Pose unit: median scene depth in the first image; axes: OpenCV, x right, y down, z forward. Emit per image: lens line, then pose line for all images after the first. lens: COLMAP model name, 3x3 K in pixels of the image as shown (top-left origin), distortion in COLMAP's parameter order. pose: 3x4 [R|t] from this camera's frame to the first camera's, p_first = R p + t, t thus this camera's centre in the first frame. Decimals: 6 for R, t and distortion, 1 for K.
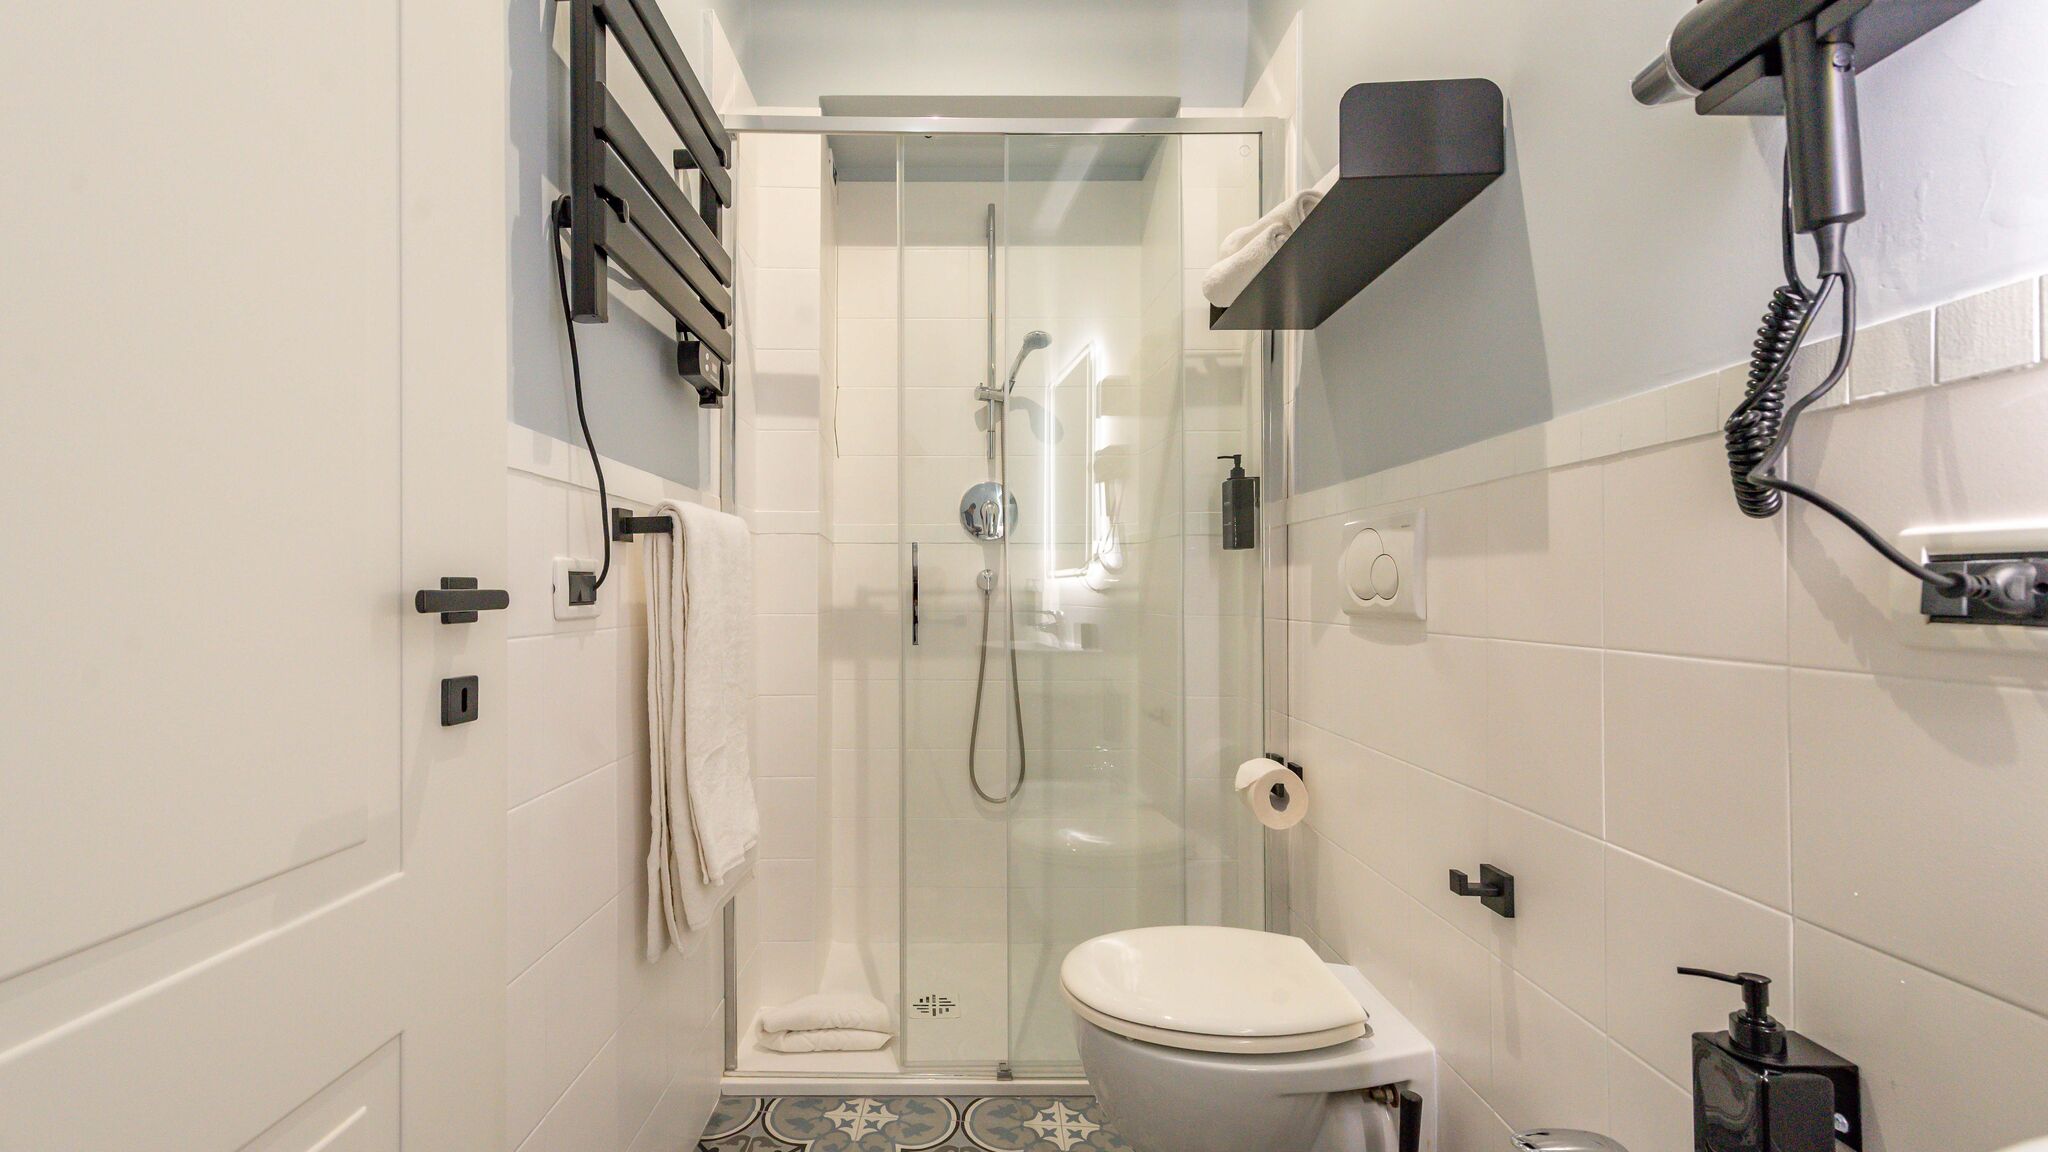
lens RADIAL K [[840.1, 0, 961.4], [0, 840.1, 583.6], [0, 0, 1]] dist [0.001653, -0.000390]
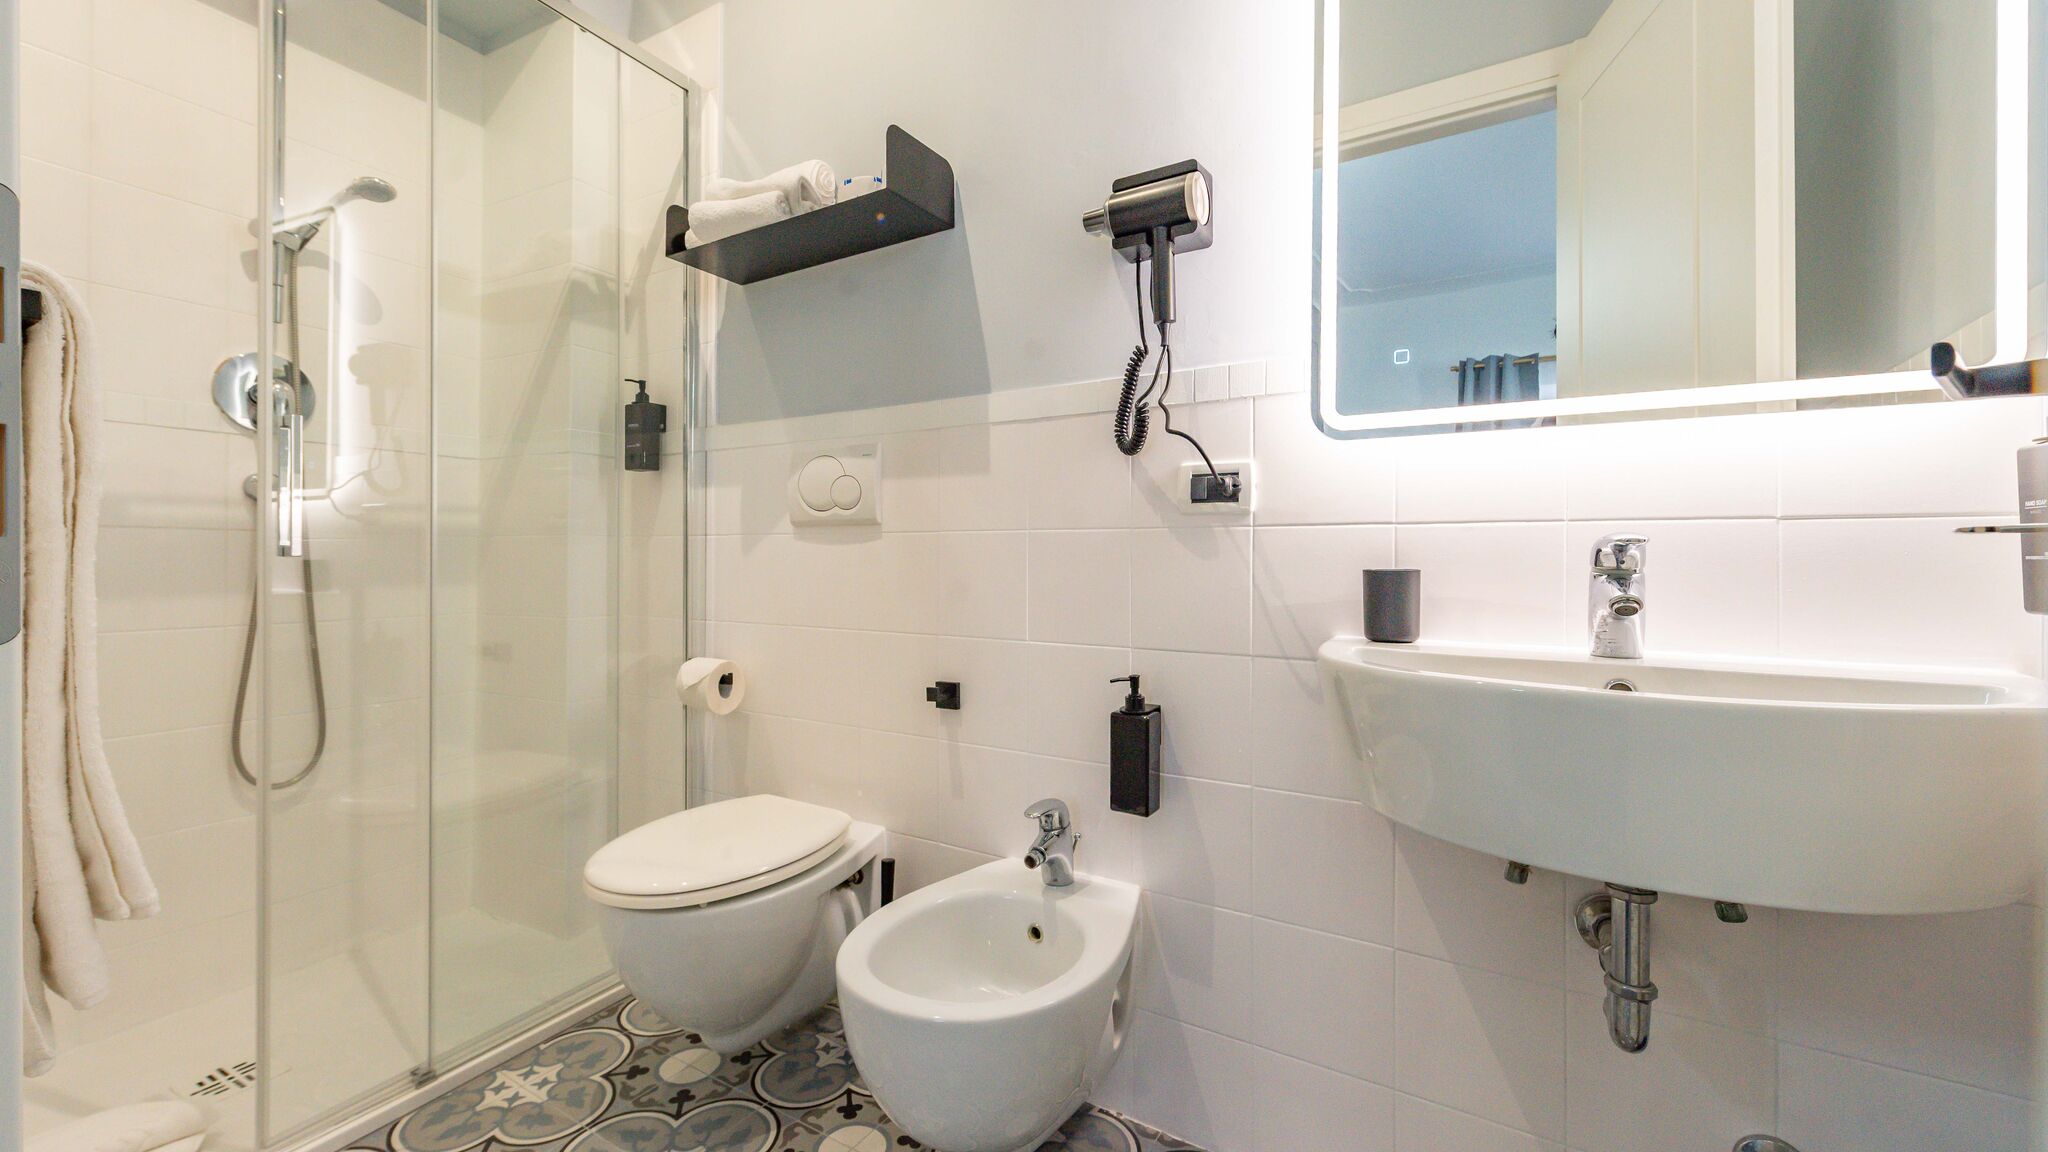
lens RADIAL K [[794.1, 0, 1028.2], [0, 794.1, 553.5], [0, 0, 1]] dist [0.002368, 0.000105]
pose [[0.483348, 0.001250, 0.875427, -0.483743], [-0.007903, 0.999964, 0.002936, 0.087889], [-0.875393, -0.008338, 0.483341, 0.153624]]
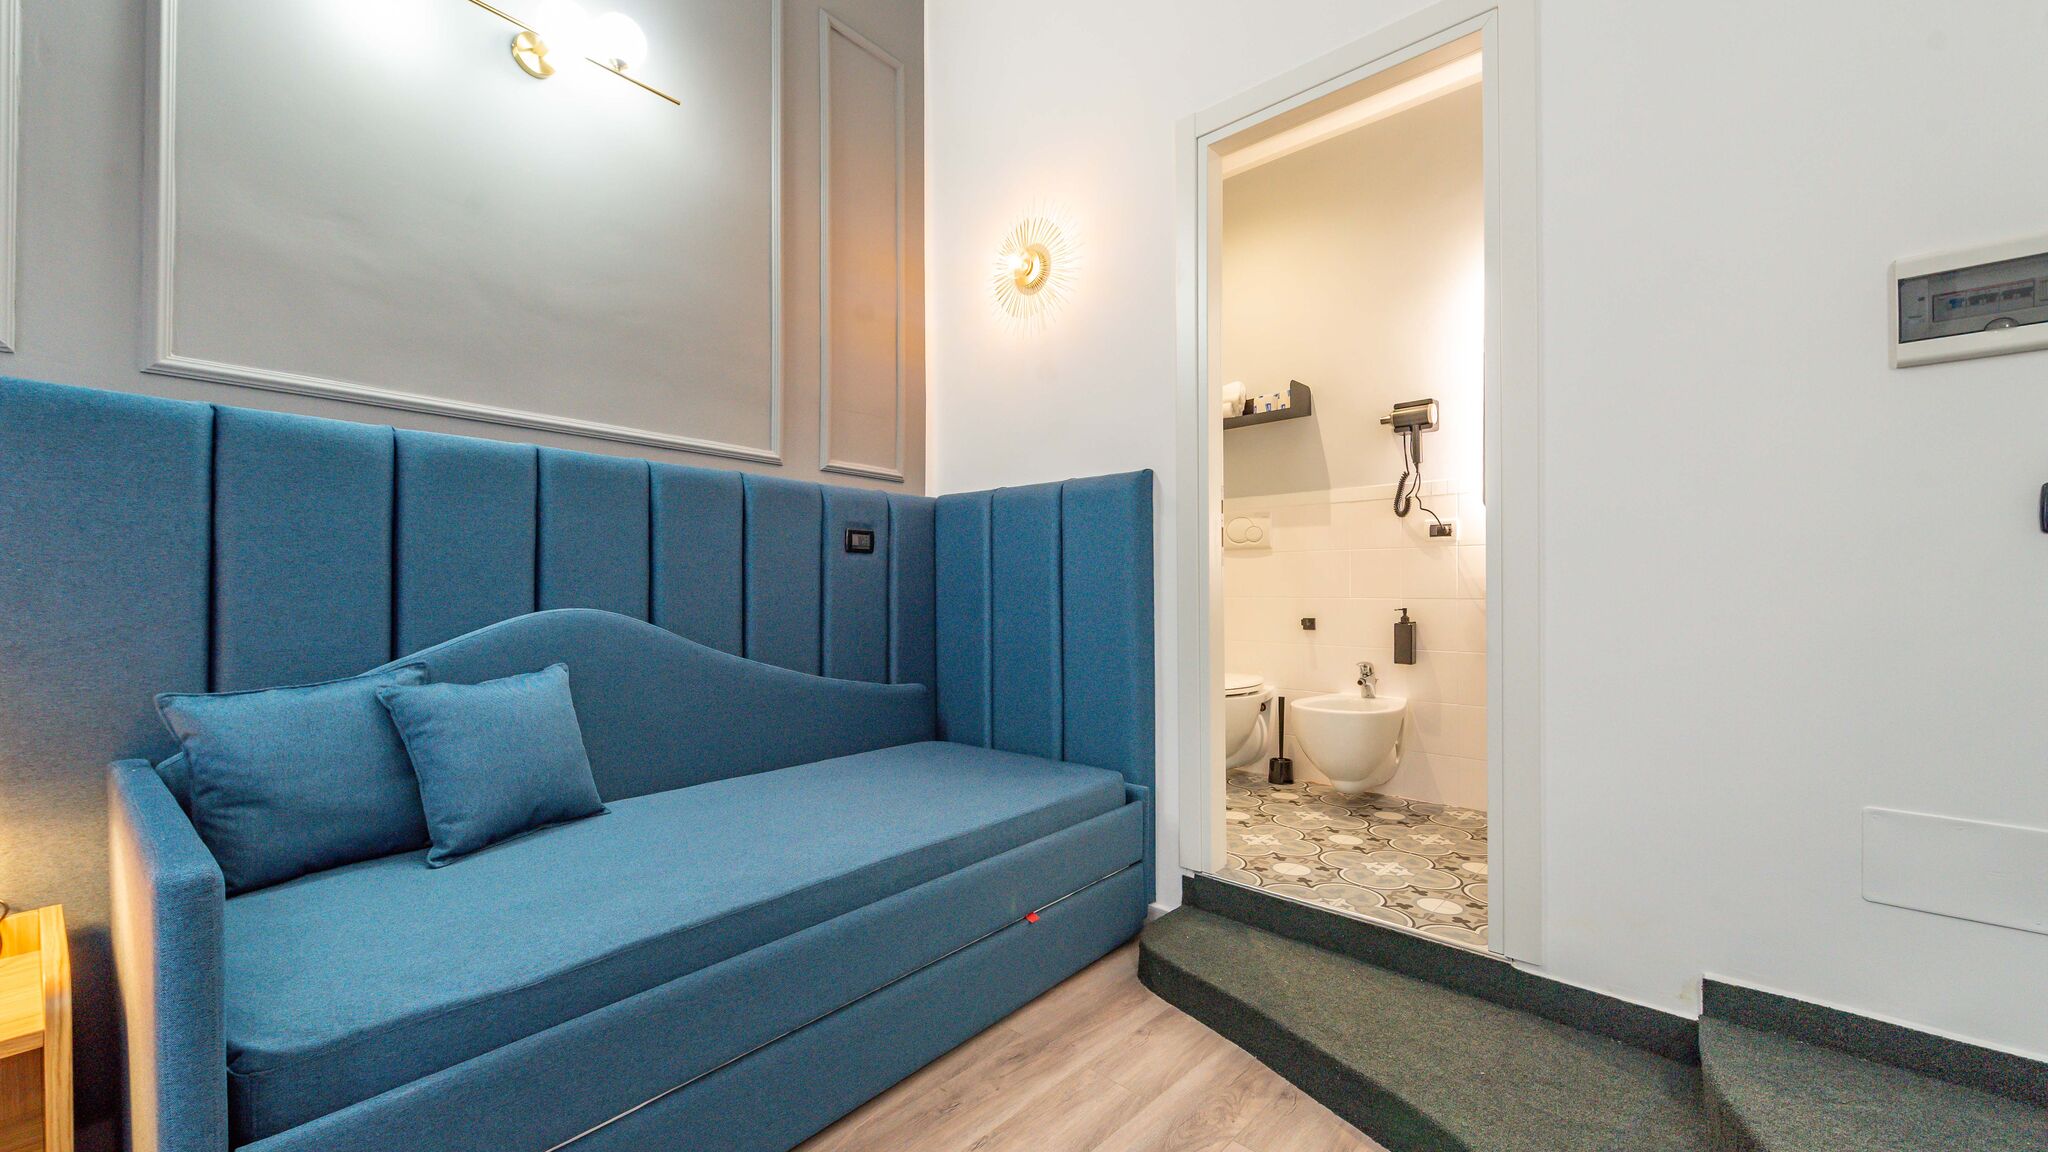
lens RADIAL K [[812.0, 0, 1013.1], [0, 812.0, 584.4], [0, 0, 1]] dist [0.000572, 0.000008]
pose [[0.671589, 0.002375, 0.740920, -2.291167], [-0.004498, 0.999990, 0.000872, 0.178866], [-0.740910, -0.003918, 0.671593, -0.287399]]
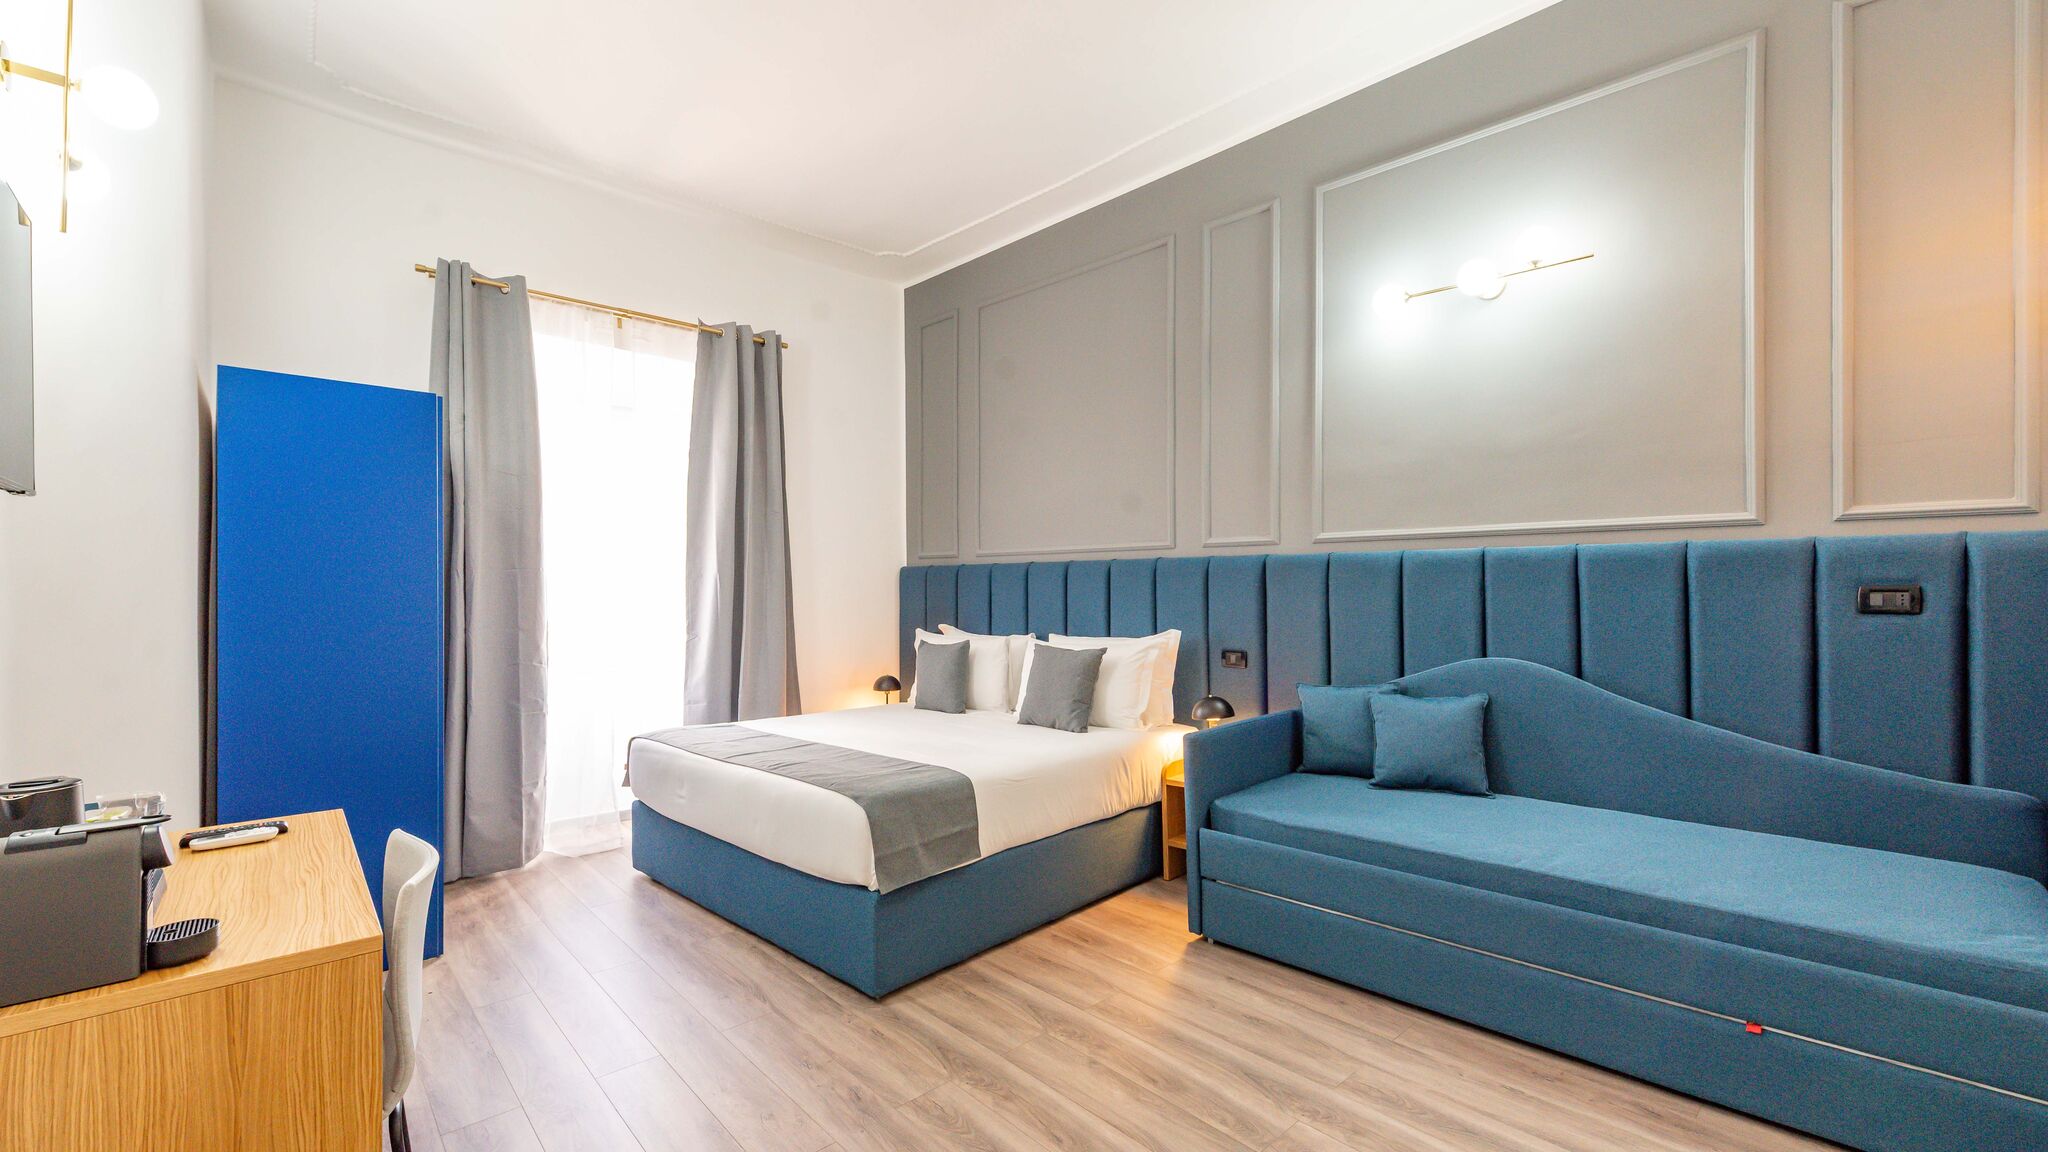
lens RADIAL K [[842.5, 0, 973.5], [0, 842.5, 586.1], [0, 0, 1]] dist [0.001094, 0.000042]
pose [[0.673891, -0.009453, -0.738770, -0.840091], [0.017163, 0.999849, 0.002862, -0.019555], [0.738631, -0.014608, 0.673951, -1.393660]]
